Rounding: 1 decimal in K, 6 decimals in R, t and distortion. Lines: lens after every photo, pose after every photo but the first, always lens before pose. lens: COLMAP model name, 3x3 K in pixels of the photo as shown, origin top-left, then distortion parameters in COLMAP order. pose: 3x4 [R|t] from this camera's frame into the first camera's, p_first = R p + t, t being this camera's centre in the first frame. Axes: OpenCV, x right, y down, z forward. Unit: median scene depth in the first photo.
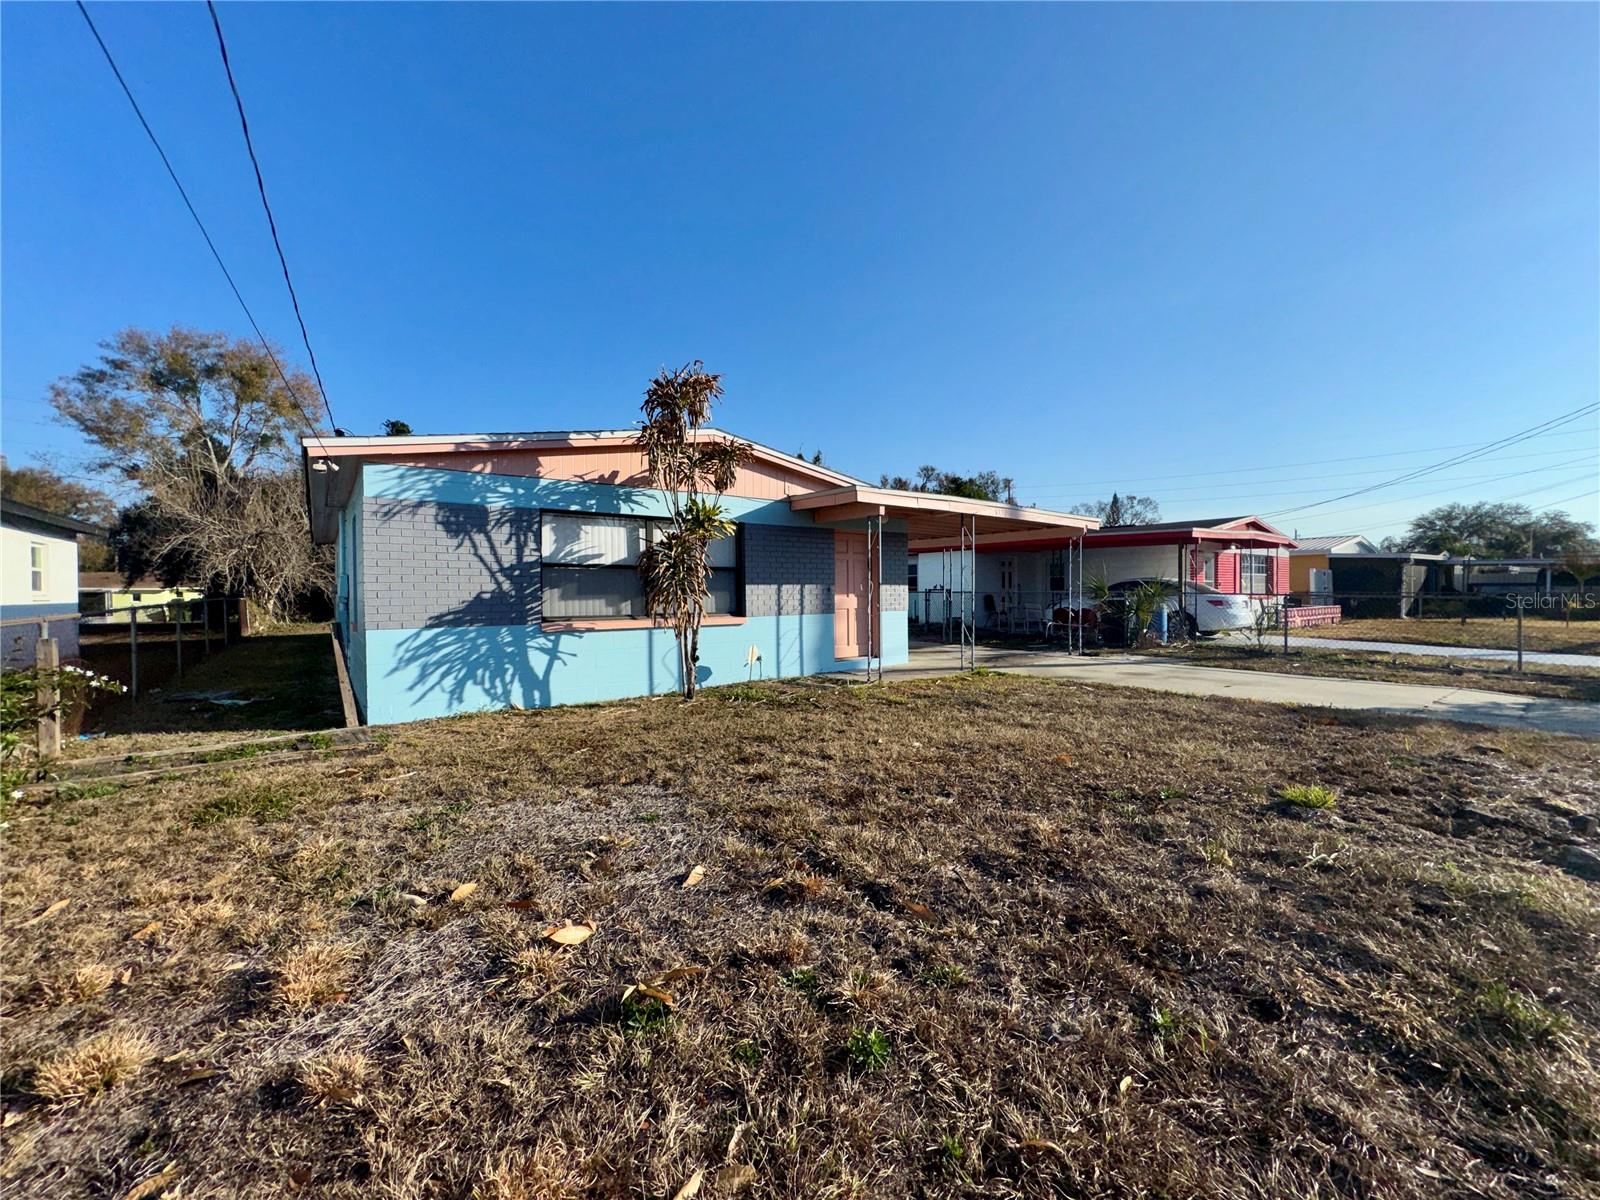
lens RADIAL K [[641.3, 0, 800.6], [0, 641.3, 601.7], [0, 0, 1]] dist [-0.004032, 0.000566]
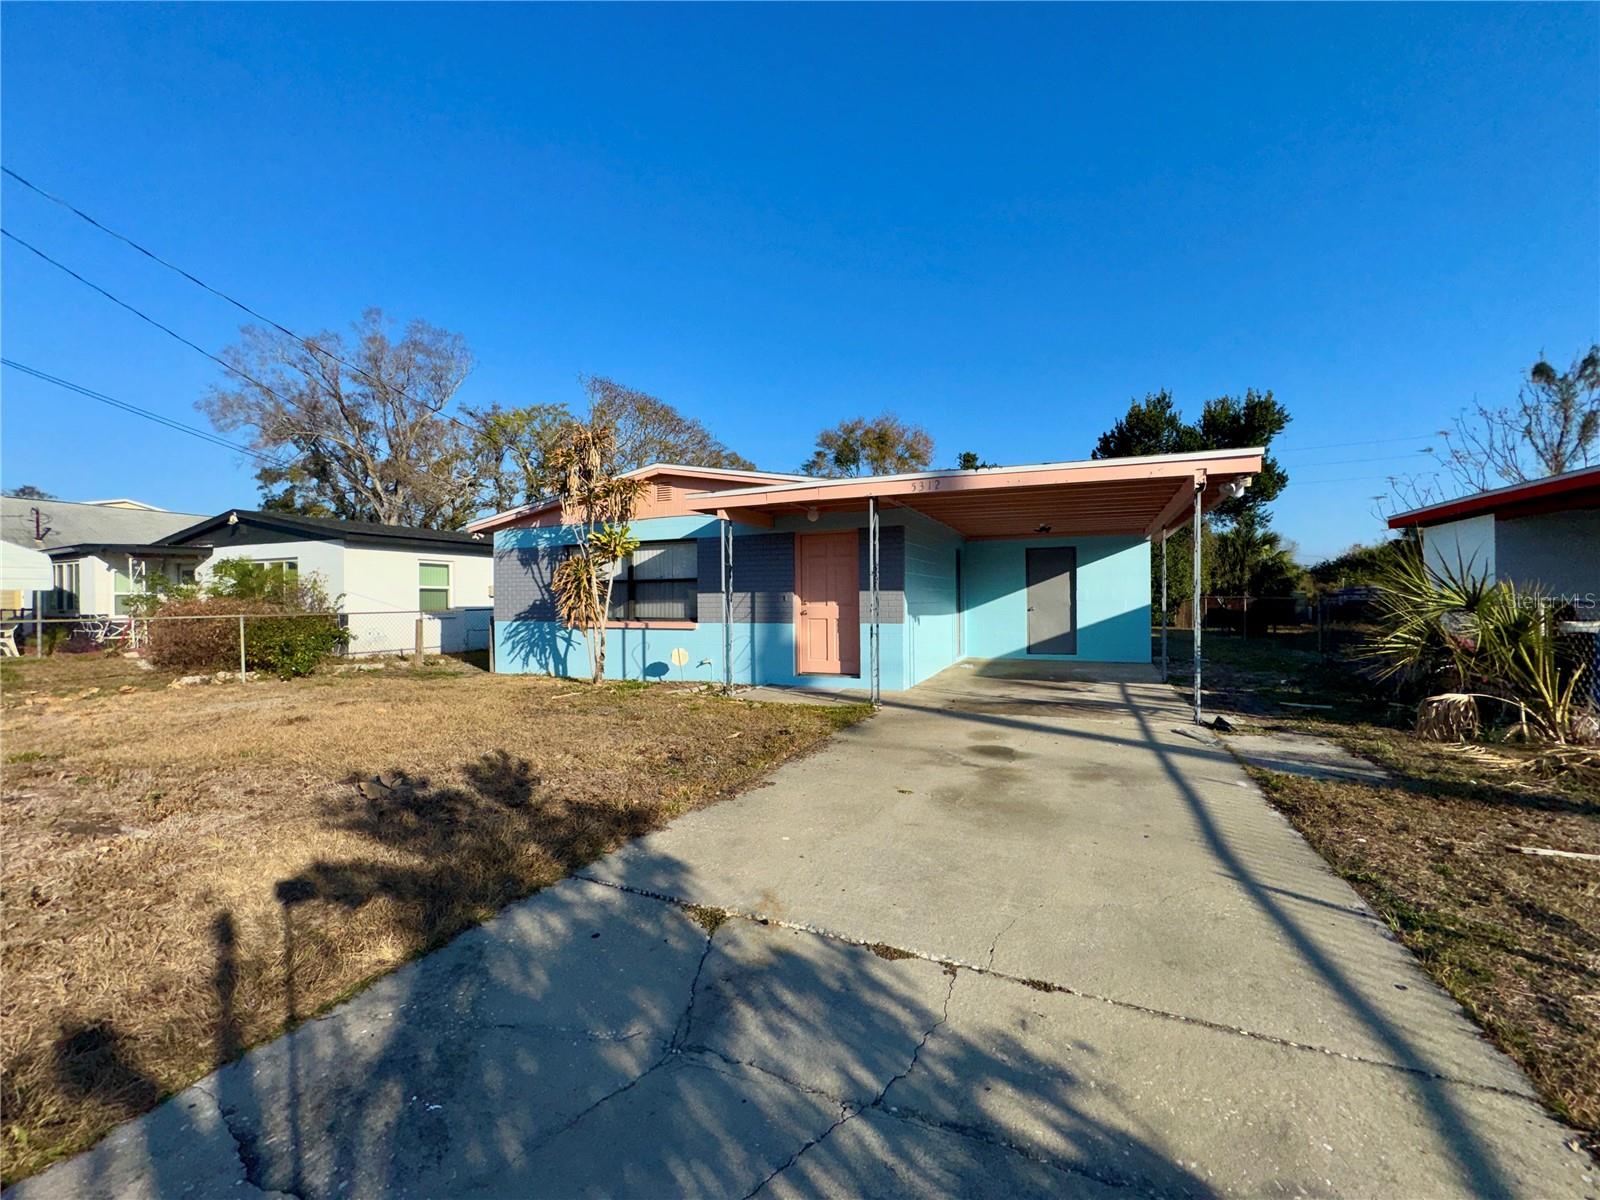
lens RADIAL K [[641.3, 0, 802.9], [0, 641.3, 593.6], [0, 0, 1]] dist [-0.004032, 0.000566]
pose [[0.484213, -0.005855, -0.874931, 1.231111], [-0.010131, 0.999873, -0.012298, -0.018323], [0.874892, 0.014818, 0.484092, 0.785468]]
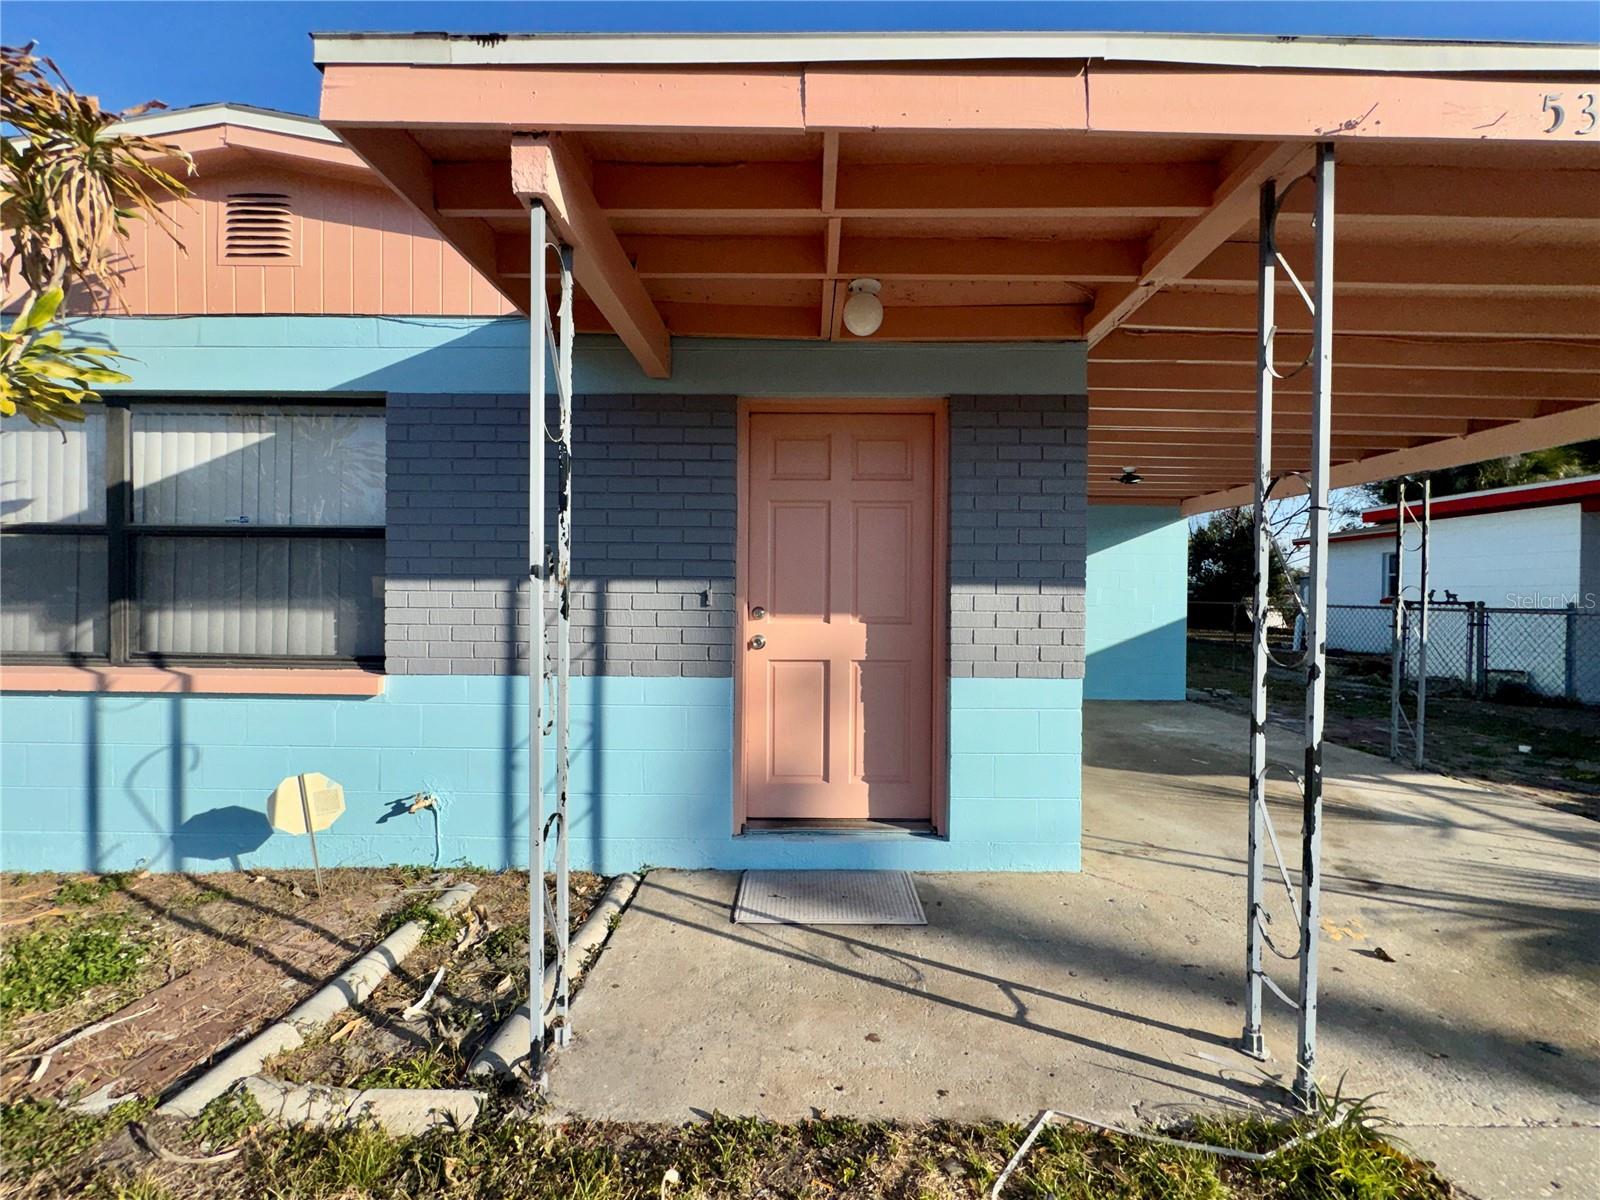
lens RADIAL K [[641.3, 0, 800.7], [0, 641.3, 602.2], [0, 0, 1]] dist [-0.004032, 0.000566]
pose [[0.791152, 0.020810, -0.611265, 0.367318], [-0.024277, 0.999702, 0.002611, -0.025639], [0.611137, 0.012774, 0.791422, 1.094791]]
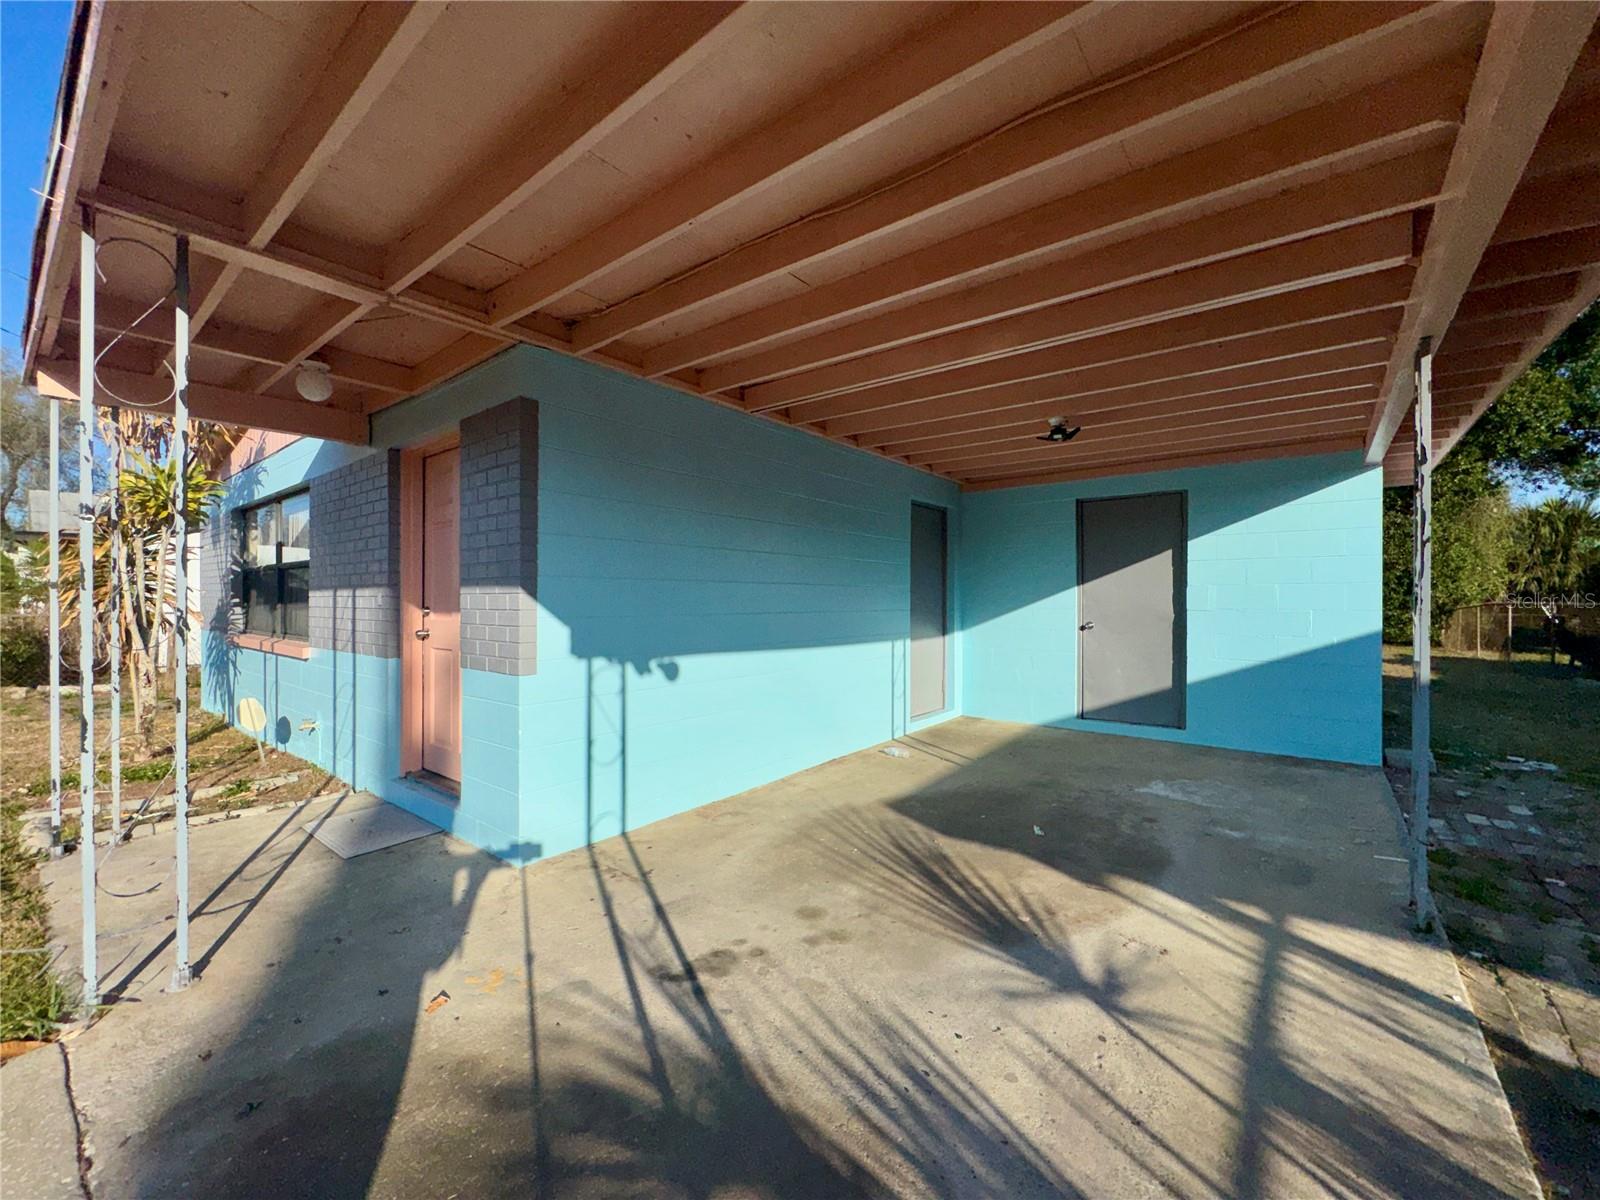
lens RADIAL K [[641.3, 0, 808.8], [0, 641.3, 596.7], [0, 0, 1]] dist [-0.004032, 0.000566]
pose [[0.250920, 0.001684, -0.968006, 0.719484], [-0.018439, 0.999825, -0.003040, -0.034161], [0.967832, 0.018612, 0.250908, 1.619469]]
